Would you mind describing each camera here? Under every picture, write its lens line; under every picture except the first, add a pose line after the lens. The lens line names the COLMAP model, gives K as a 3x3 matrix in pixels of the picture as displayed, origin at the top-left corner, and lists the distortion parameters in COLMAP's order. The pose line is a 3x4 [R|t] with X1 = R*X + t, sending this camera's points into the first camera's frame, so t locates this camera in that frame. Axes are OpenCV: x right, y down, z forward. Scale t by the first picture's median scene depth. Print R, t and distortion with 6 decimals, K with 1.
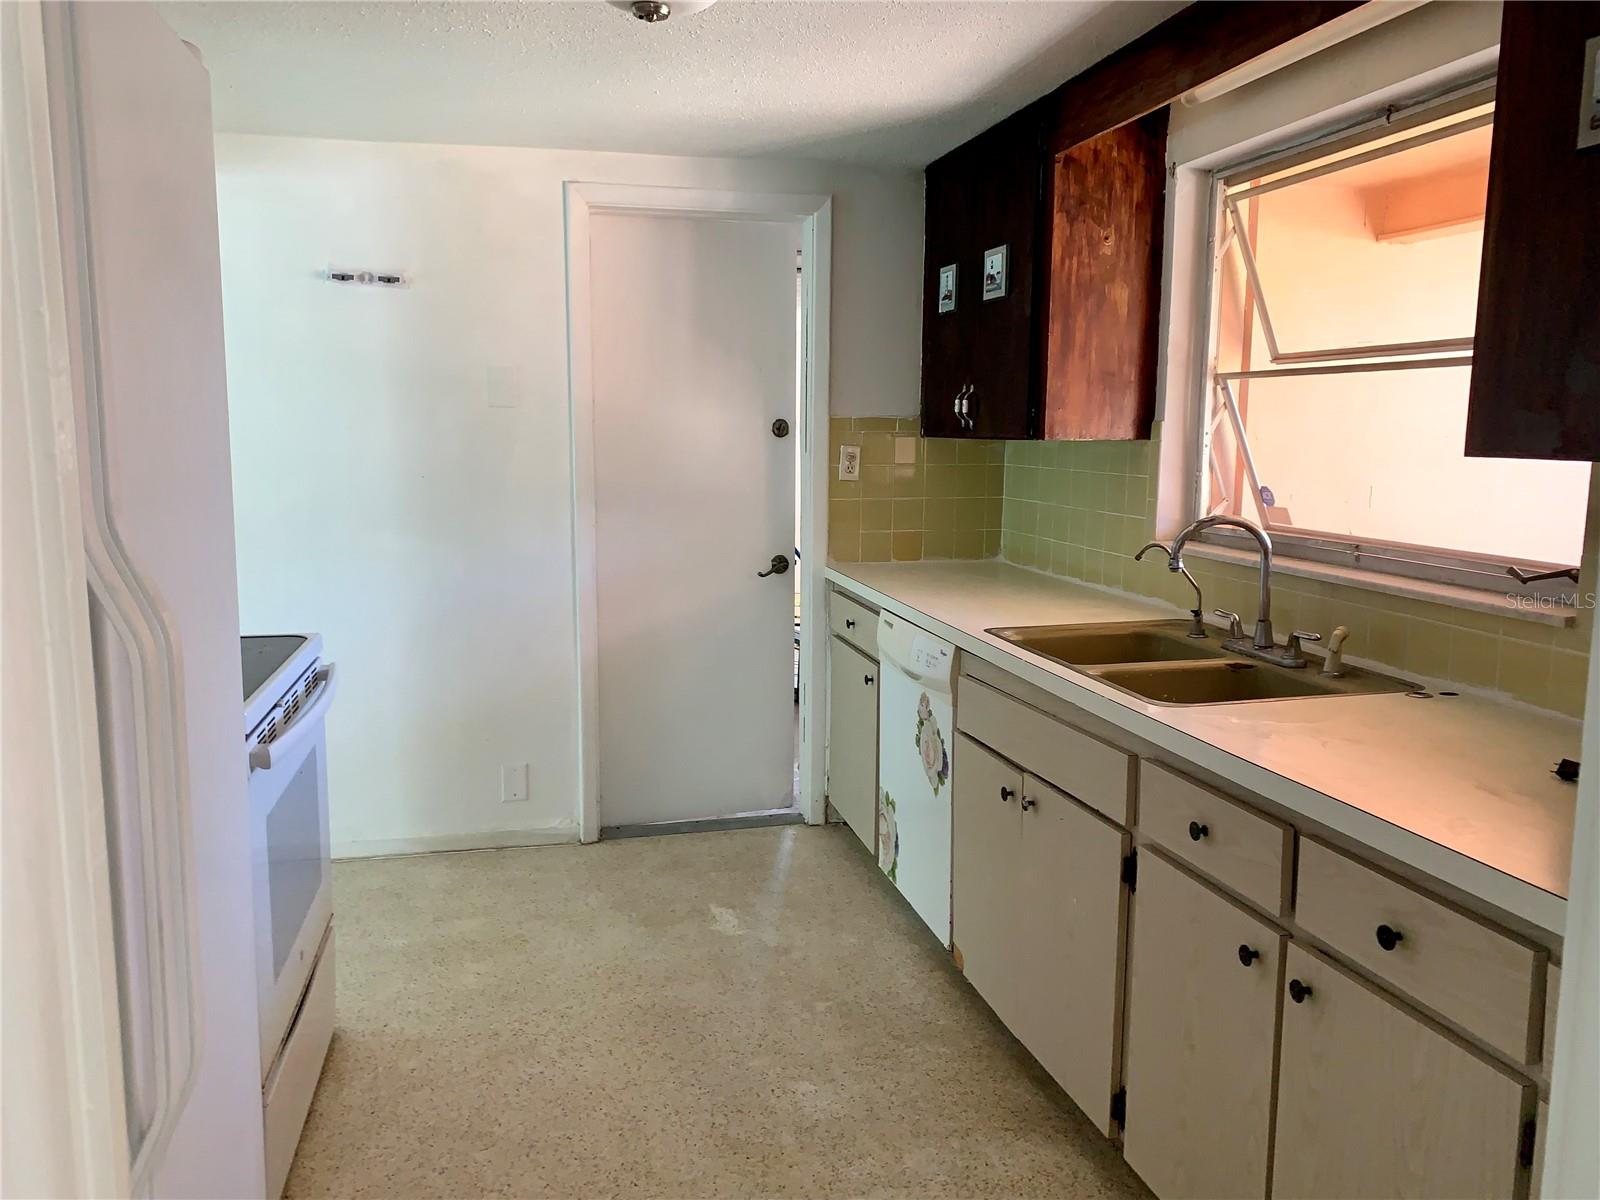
lens RADIAL K [[1209.7, 0, 795.6], [0, 1209.7, 598.2], [0, 0, 1]] dist [0.001380, 0.005889]
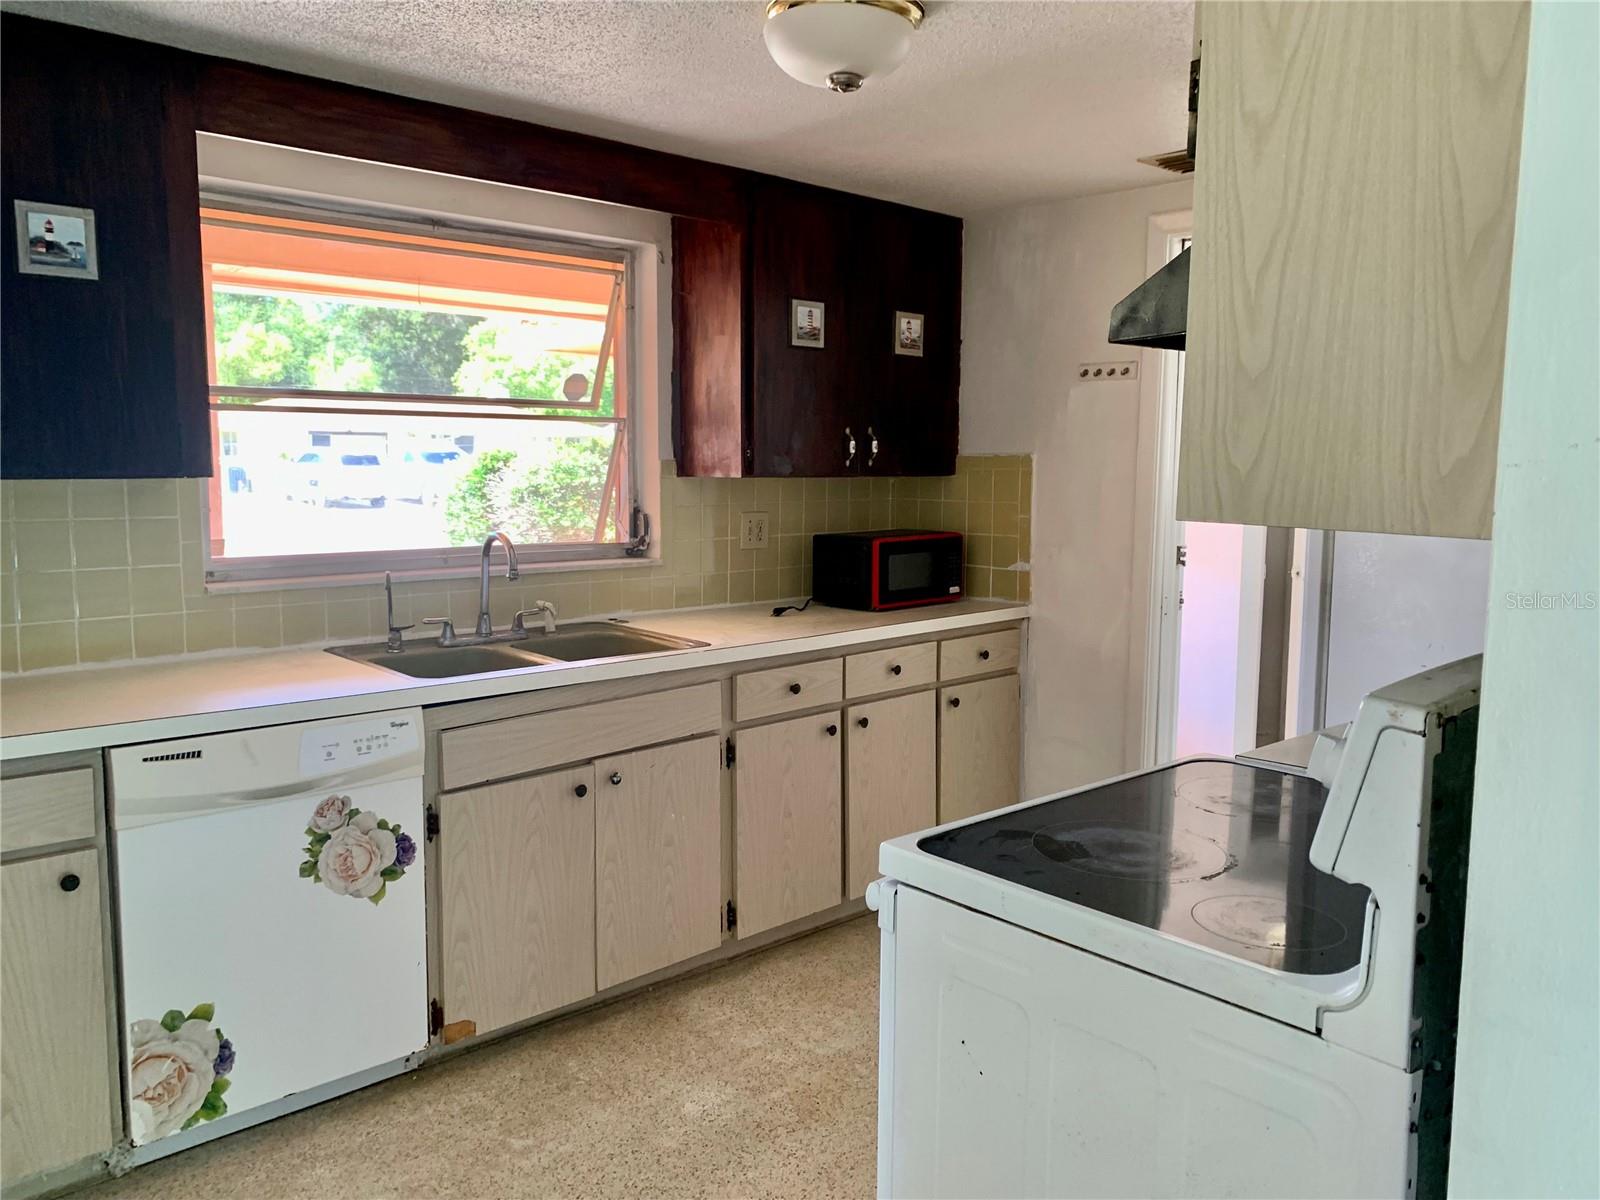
lens RADIAL K [[1209.7, 0, 794.5], [0, 1209.7, 593.2], [0, 0, 1]] dist [0.001380, 0.005889]
pose [[-0.479937, -0.113445, 0.869937, -0.856174], [0.109985, 0.976000, 0.187954, -0.202148], [-0.870382, 0.185886, -0.455941, 1.274289]]
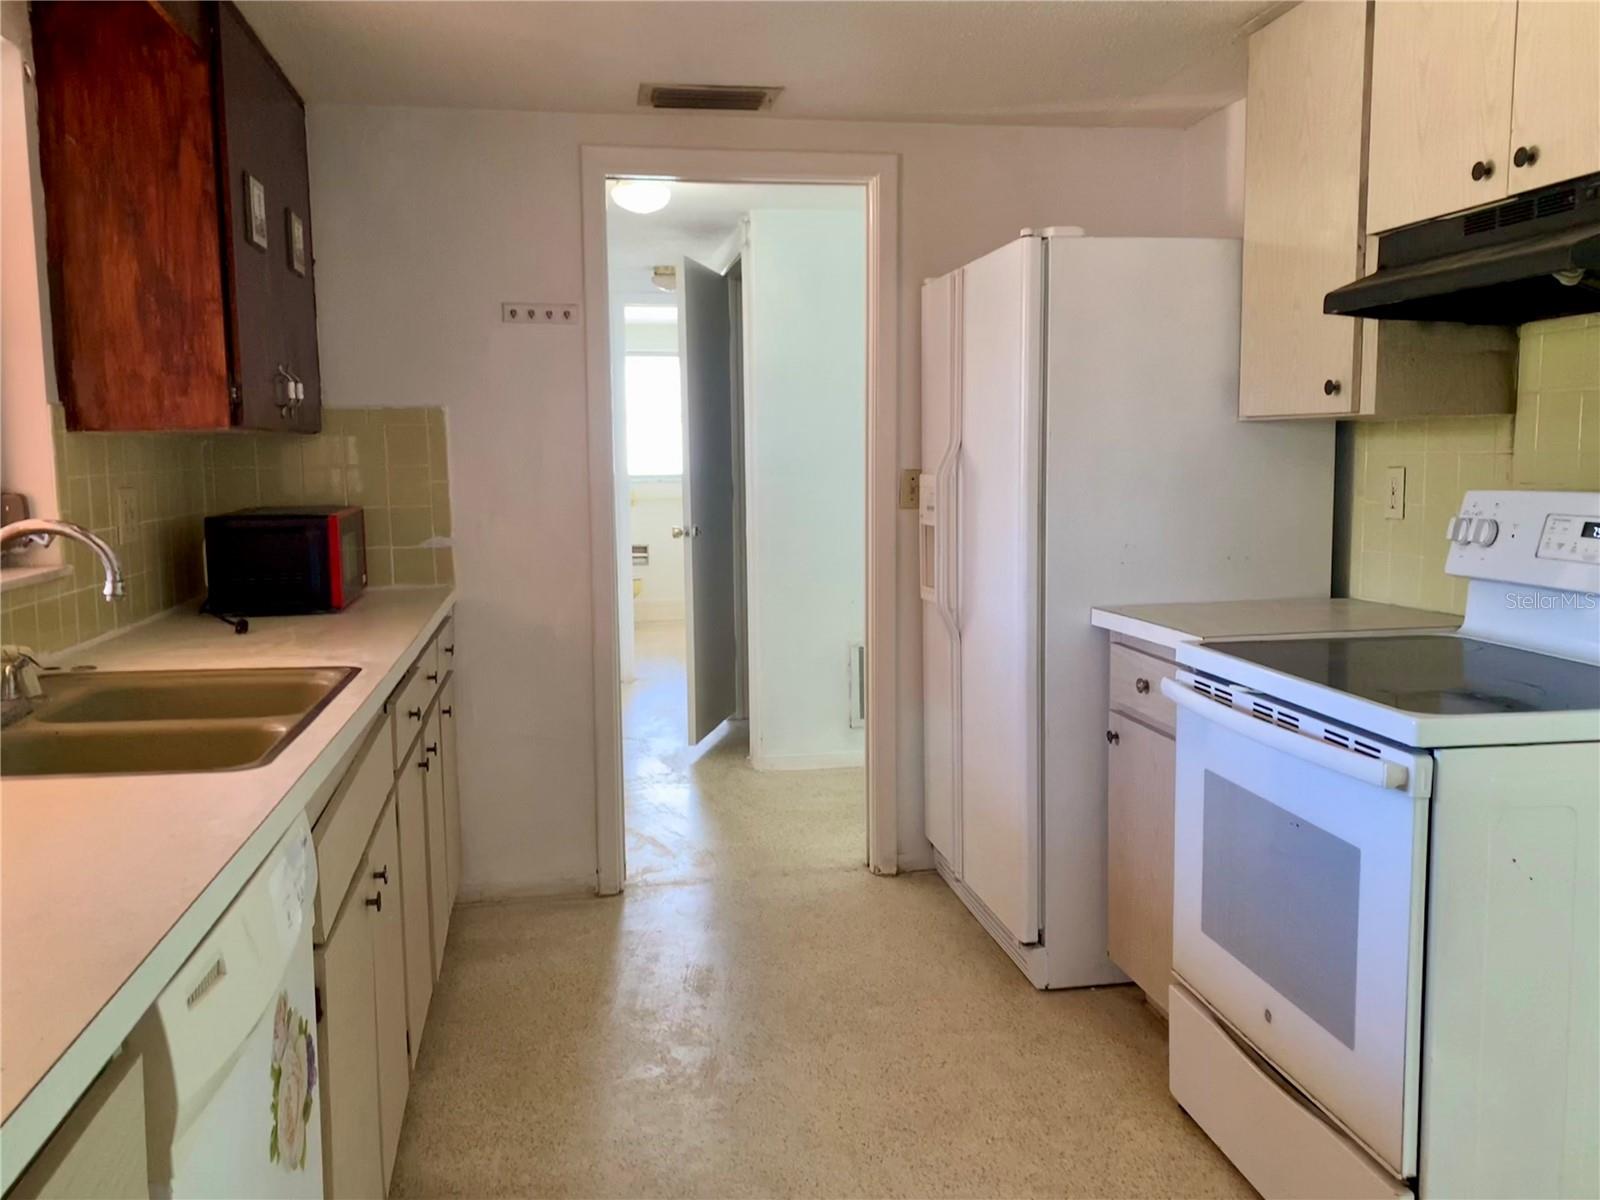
lens RADIAL K [[1357.5, 0, 802.1], [0, 1357.5, 600.8], [0, 0, 1]] dist [0.023266, -0.024839]
pose [[-0.998653, -0.012260, 0.050416, -0.124984], [0.000725, 0.968291, 0.249825, -0.212078], [-0.051880, 0.249525, -0.966978, 1.684564]]
